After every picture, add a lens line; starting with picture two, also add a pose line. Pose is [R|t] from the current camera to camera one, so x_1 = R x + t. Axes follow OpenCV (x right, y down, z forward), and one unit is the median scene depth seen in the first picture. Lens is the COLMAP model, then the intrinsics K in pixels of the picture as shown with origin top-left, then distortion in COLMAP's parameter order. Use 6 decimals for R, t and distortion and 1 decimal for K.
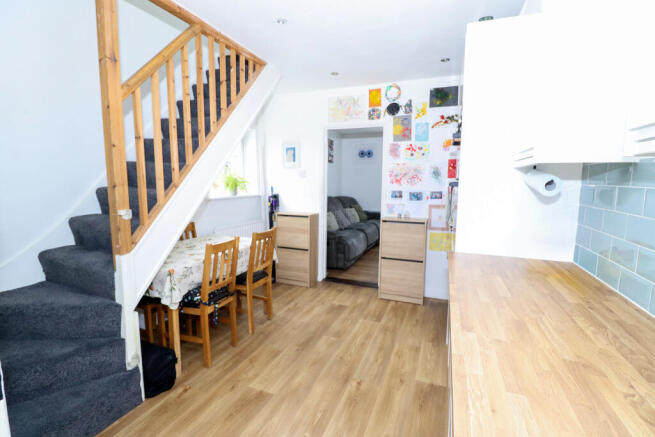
lens RADIAL K [[305.0, 0, 328.9], [0, 305.0, 212.9], [0, 0, 1]] dist [-0.000120, -0.012239]
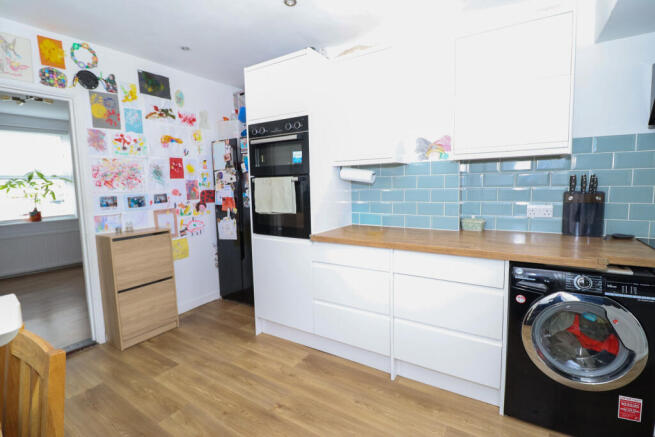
lens RADIAL K [[305.0, 0, 328.9], [0, 305.0, 212.9], [0, 0, 1]] dist [-0.000120, -0.012239]
pose [[0.189684, -0.105223, 0.976191, -0.394683], [0.137251, 0.987320, 0.079753, -0.021505], [-0.972205, 0.118855, 0.201721, 0.370985]]
